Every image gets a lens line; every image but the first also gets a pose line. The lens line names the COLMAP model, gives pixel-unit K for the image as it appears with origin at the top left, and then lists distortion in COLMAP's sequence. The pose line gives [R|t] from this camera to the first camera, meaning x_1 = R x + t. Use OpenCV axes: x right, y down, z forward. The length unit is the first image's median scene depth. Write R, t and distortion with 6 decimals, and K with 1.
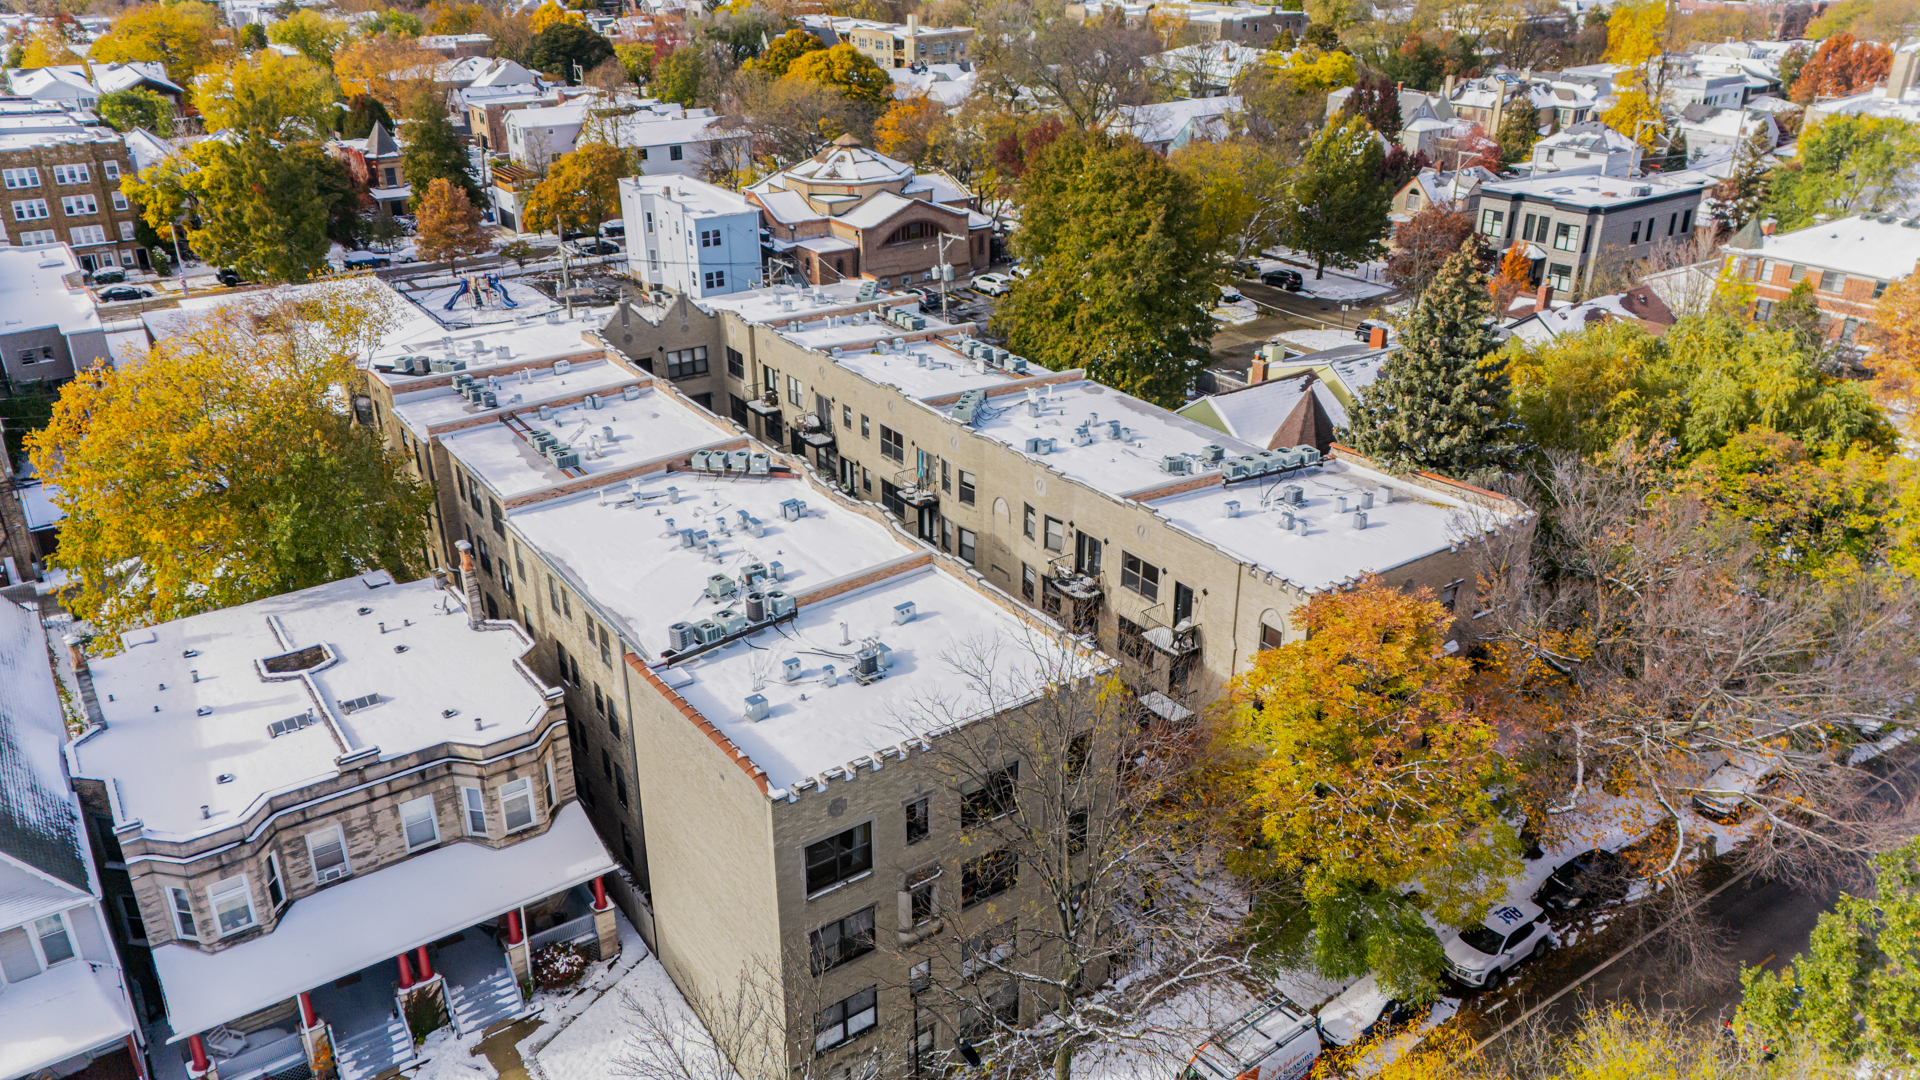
lens RADIAL K [[1409.0, 0, 956.6], [0, 1409.0, 539.2], [0, 0, 1]] dist [0.014230, 0.001958]
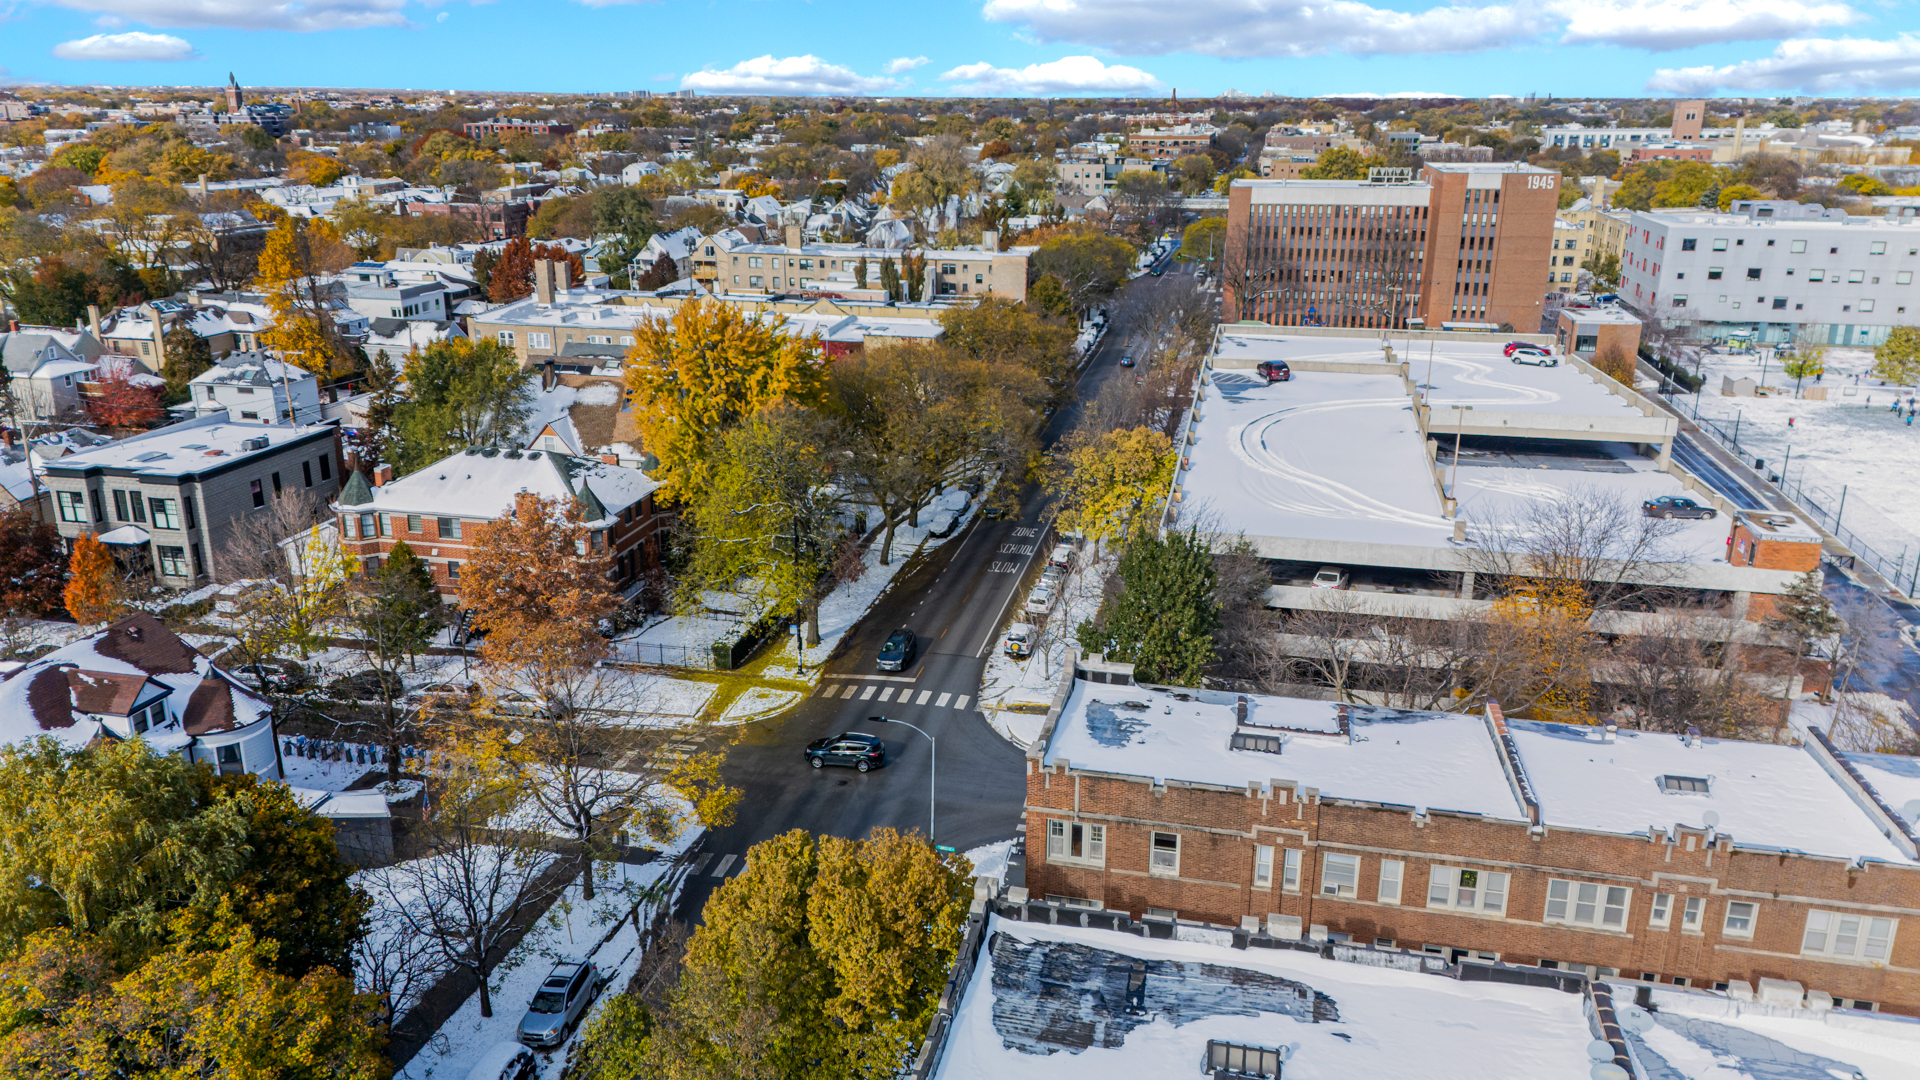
lens RADIAL K [[1409.0, 0, 960.4], [0, 1409.0, 540.3], [0, 0, 1]] dist [0.014230, 0.001958]
pose [[0.724977, -0.191139, 0.661720, 0.165006], [0.271392, 0.962274, -0.019382, -0.044128], [-0.633051, 0.193637, 0.749500, 0.079307]]
